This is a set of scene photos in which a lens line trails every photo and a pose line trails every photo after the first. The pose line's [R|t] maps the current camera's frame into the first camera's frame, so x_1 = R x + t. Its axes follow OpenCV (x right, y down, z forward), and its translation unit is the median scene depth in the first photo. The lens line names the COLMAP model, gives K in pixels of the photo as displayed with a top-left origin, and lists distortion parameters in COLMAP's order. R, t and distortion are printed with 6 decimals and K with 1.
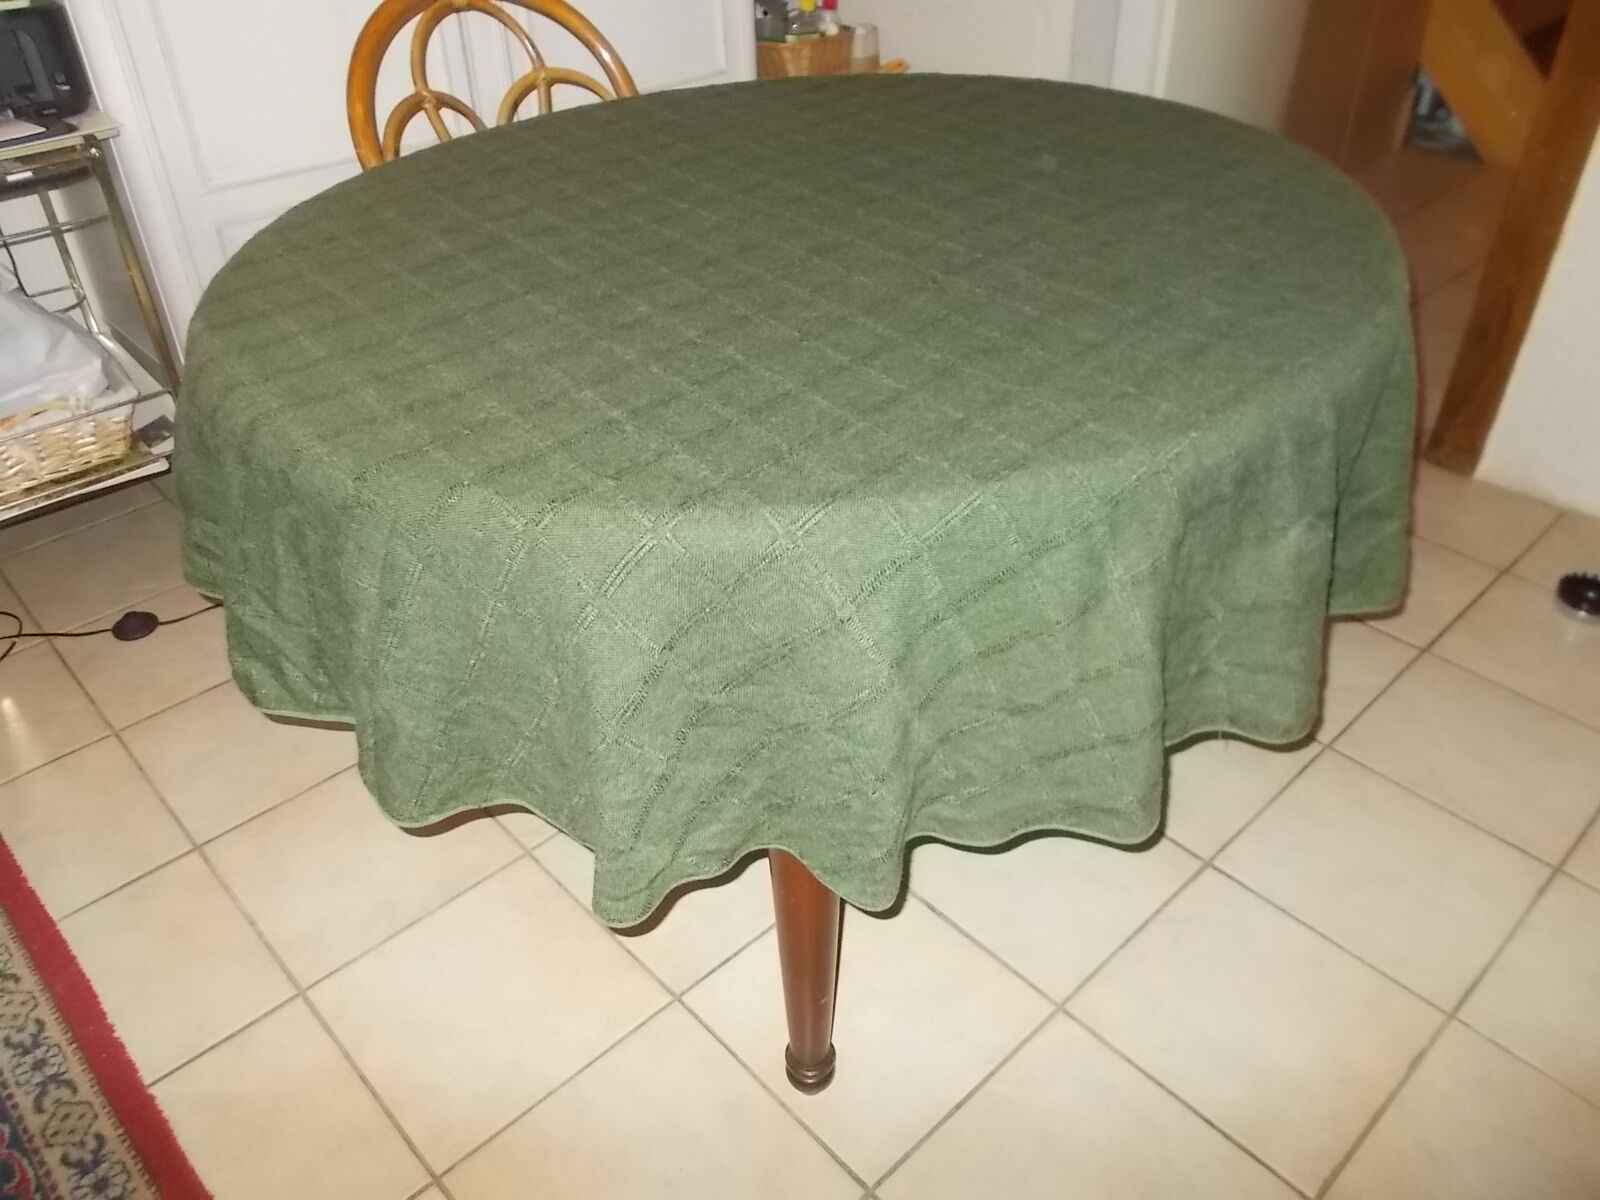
lens RADIAL K [[1232.3, 0, 793.4], [0, 1232.3, 595.5], [0, 0, 1]] dist [-0.000841, -0.009209]
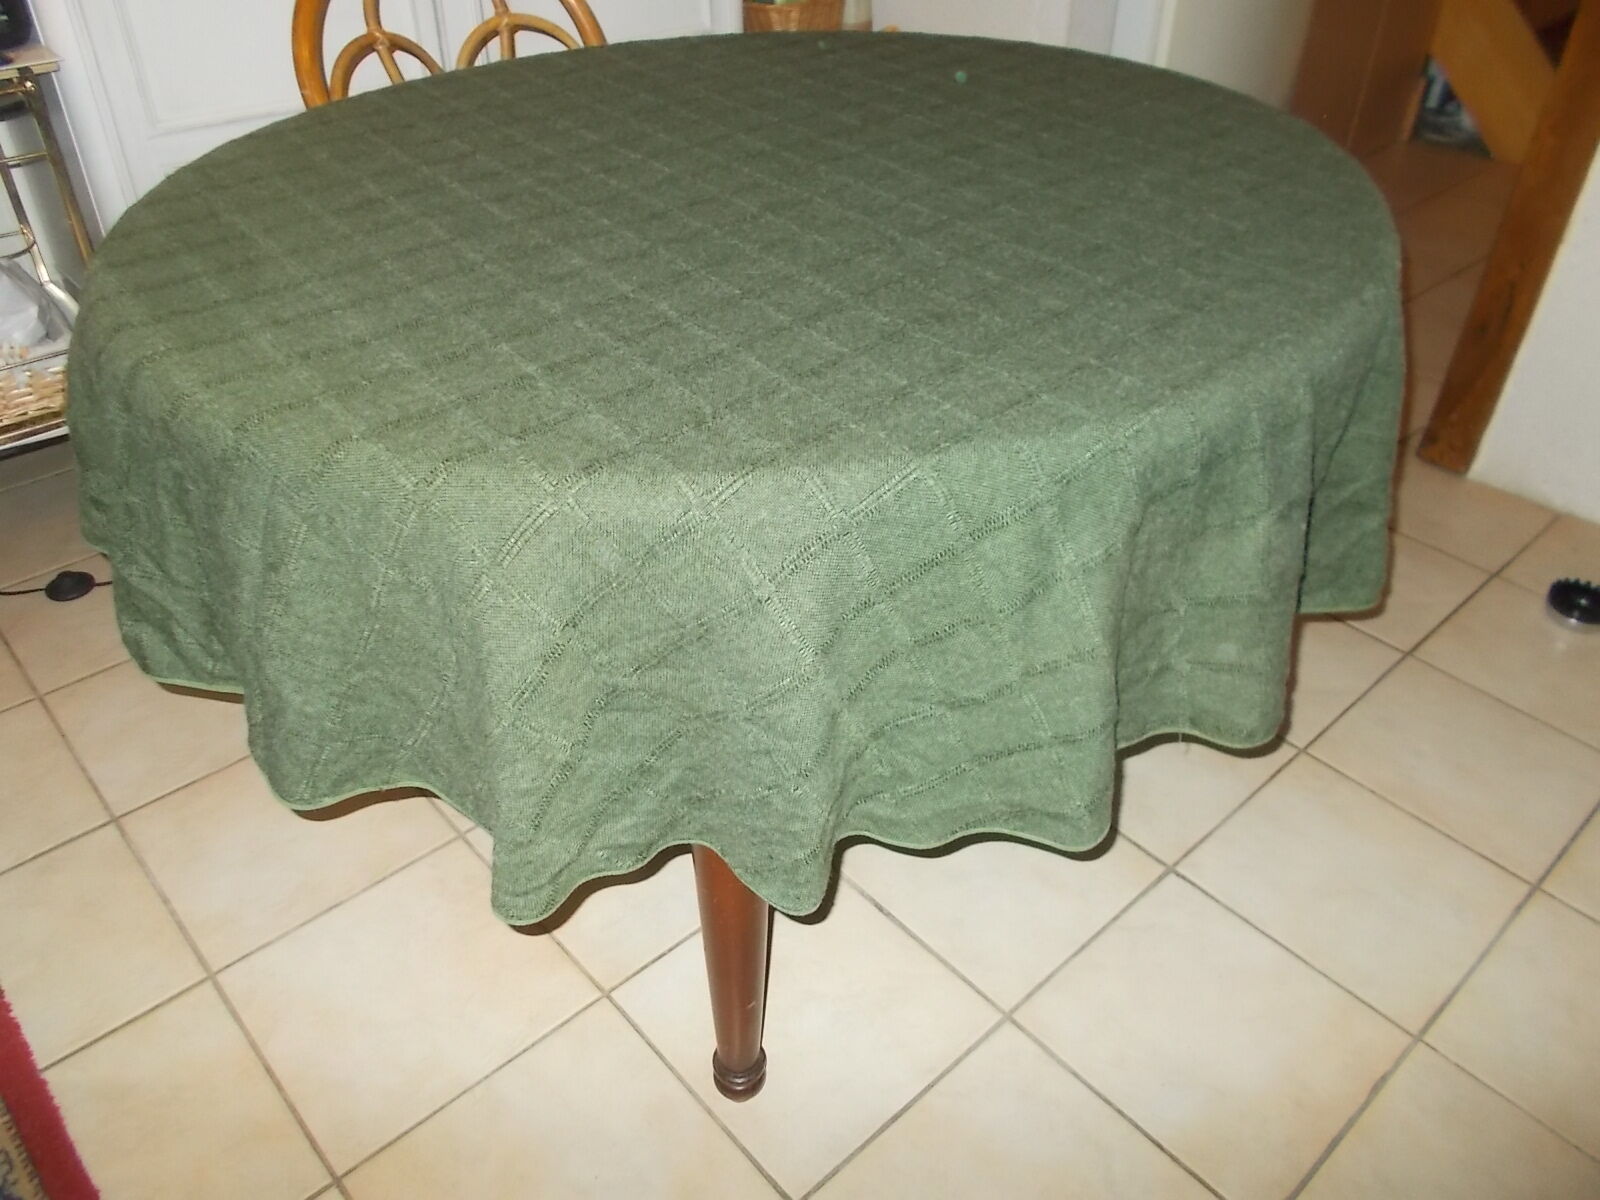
lens RADIAL K [[1232.3, 0, 793.4], [0, 1232.3, 595.5], [0, 0, 1]] dist [-0.000841, -0.009209]
pose [[0.999491, 0.031692, 0.003592, 0.045468], [-0.031737, 0.999409, 0.013171, 0.002675], [-0.003172, -0.013278, 0.999907, 0.065415]]
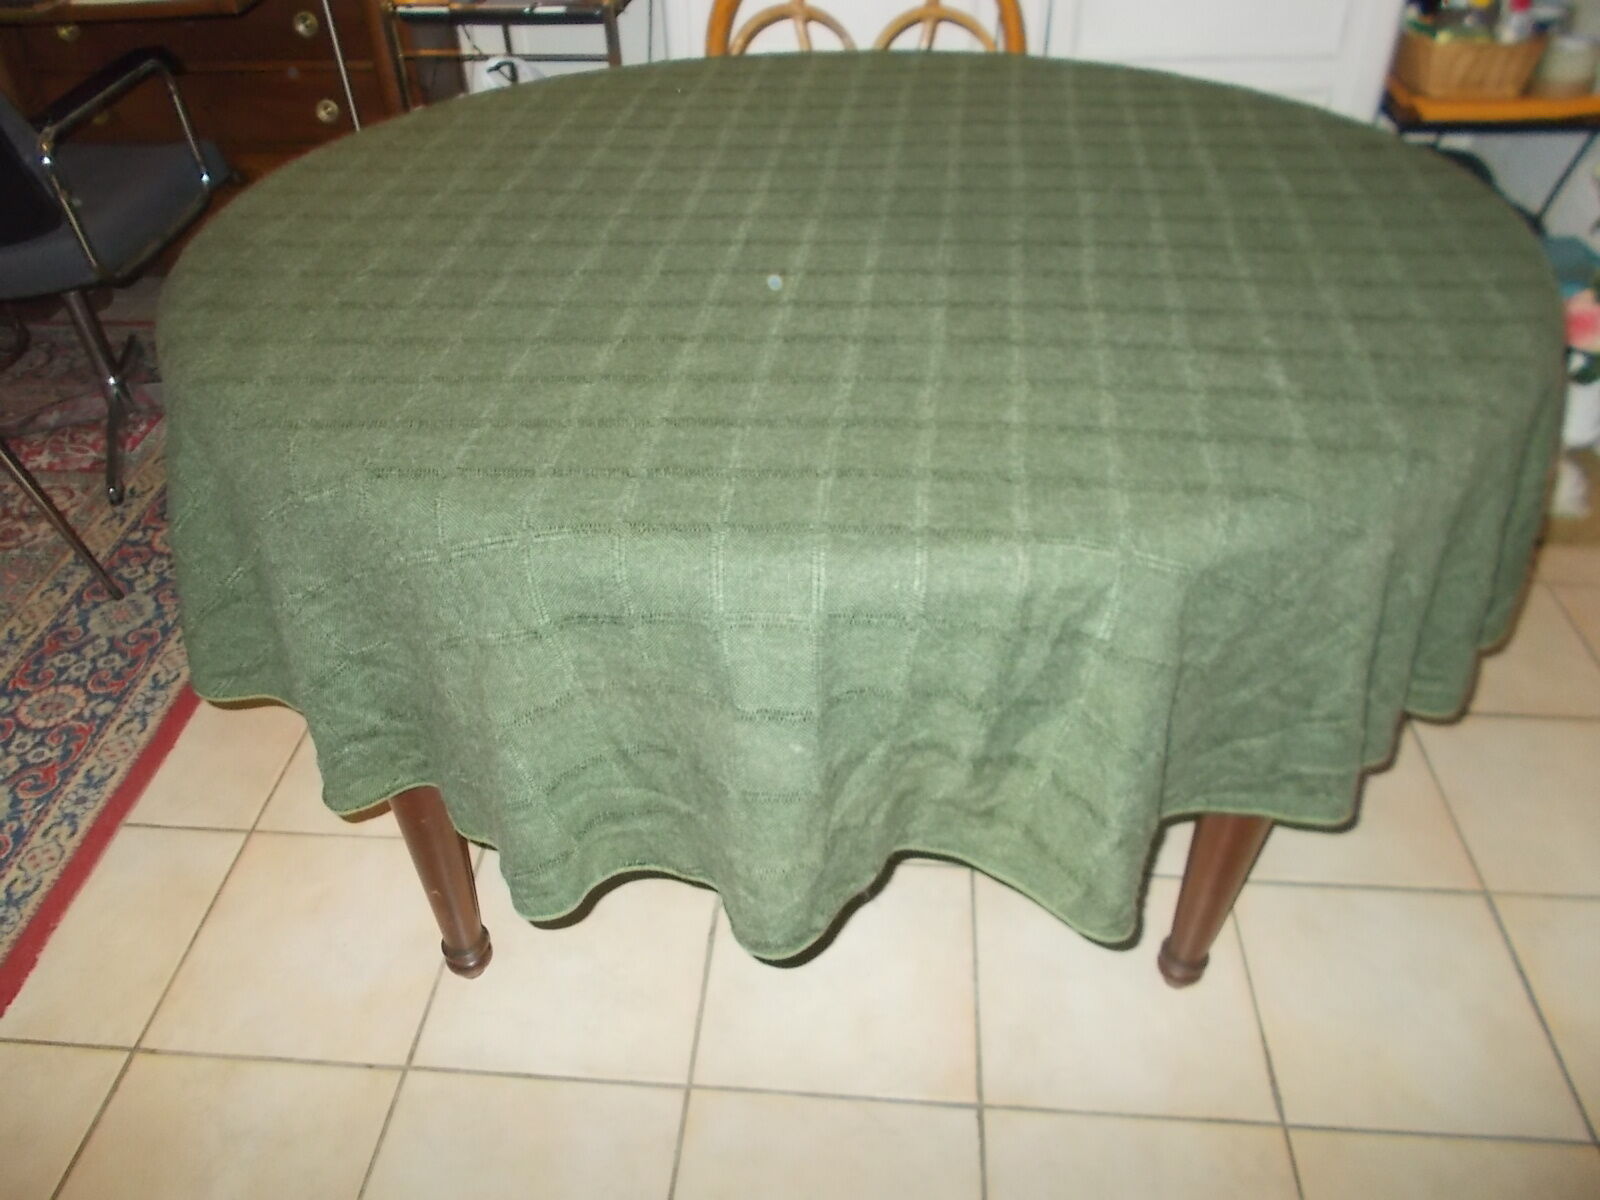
lens RADIAL K [[1232.3, 0, 793.4], [0, 1232.3, 595.5], [0, 0, 1]] dist [-0.000841, -0.009209]
pose [[0.676512, 0.467454, -0.569050, 0.763949], [-0.426111, 0.878694, 0.215236, -0.278695], [0.600634, 0.096869, 0.793634, 0.324393]]
